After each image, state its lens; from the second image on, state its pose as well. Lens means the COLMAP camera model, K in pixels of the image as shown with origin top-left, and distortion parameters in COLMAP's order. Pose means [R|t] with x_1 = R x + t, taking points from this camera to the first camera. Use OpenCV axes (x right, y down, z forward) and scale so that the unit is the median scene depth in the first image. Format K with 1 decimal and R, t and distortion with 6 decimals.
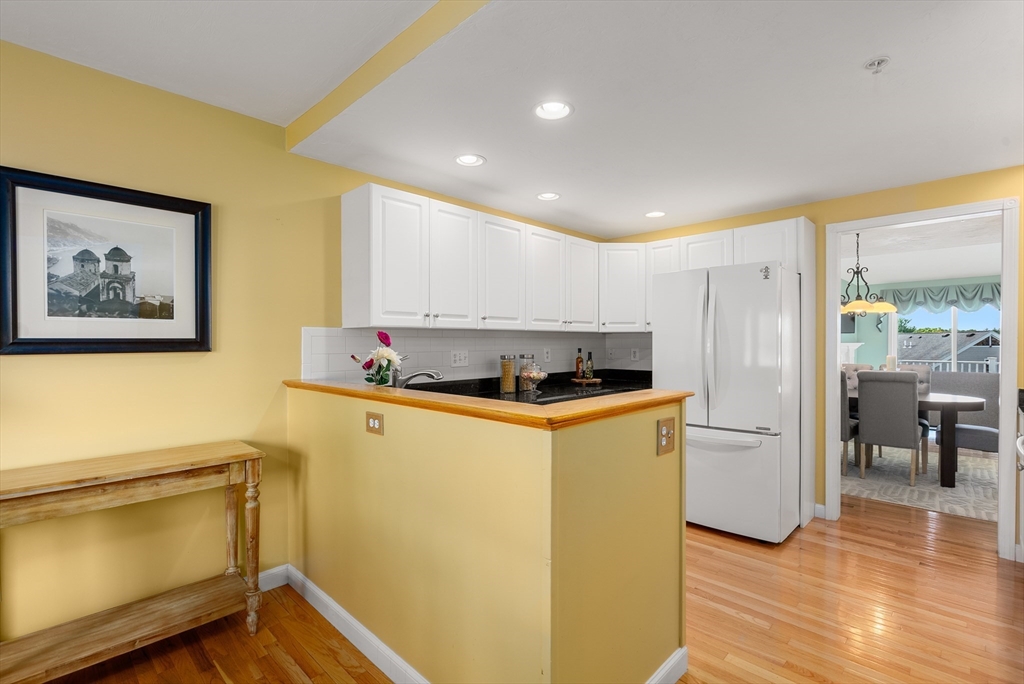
lens RADIAL K [[472.3, 0, 509.4], [0, 472.3, 346.4], [0, 0, 1]] dist [0.000350, -0.000124]
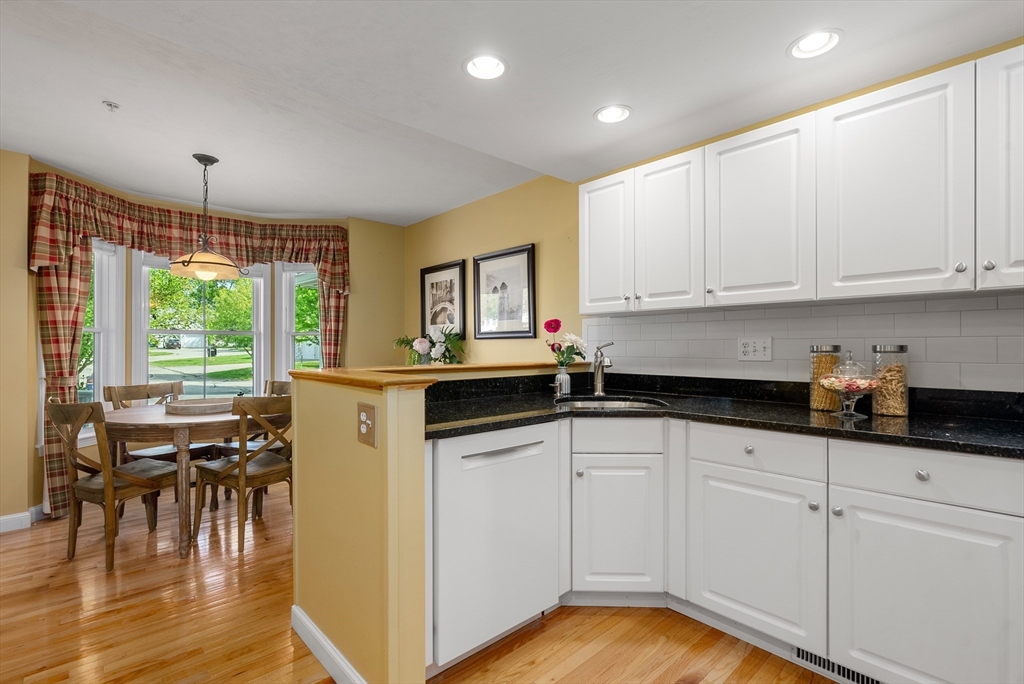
lens RADIAL K [[472.3, 0, 519.7], [0, 472.3, 346.3], [0, 0, 1]] dist [0.000350, -0.000124]
pose [[-0.043671, 0.001671, -0.999045, 0.958628], [-0.009502, 0.999953, 0.002088, 0.036067], [0.999001, 0.009584, -0.043653, 1.062453]]
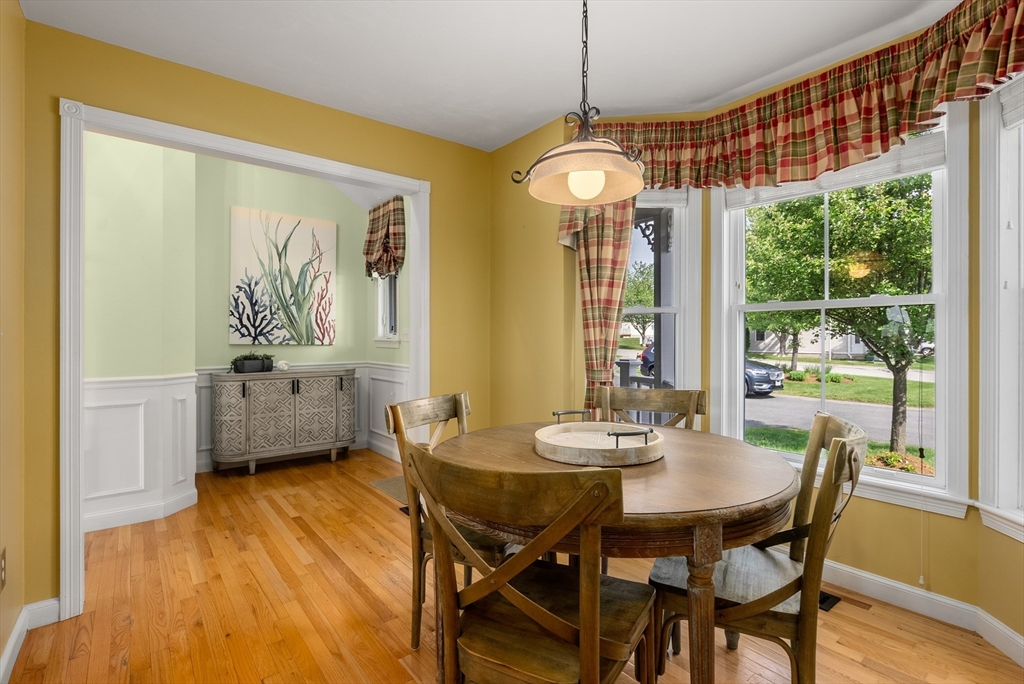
lens RADIAL K [[472.3, 0, 511.7], [0, 472.3, 334.3], [0, 0, 1]] dist [0.000350, -0.000124]
pose [[-0.993245, 0.008405, 0.115733, -0.393818], [0.009272, 0.999933, 0.006955, 0.049624], [-0.115667, 0.007981, -0.993256, 0.792774]]
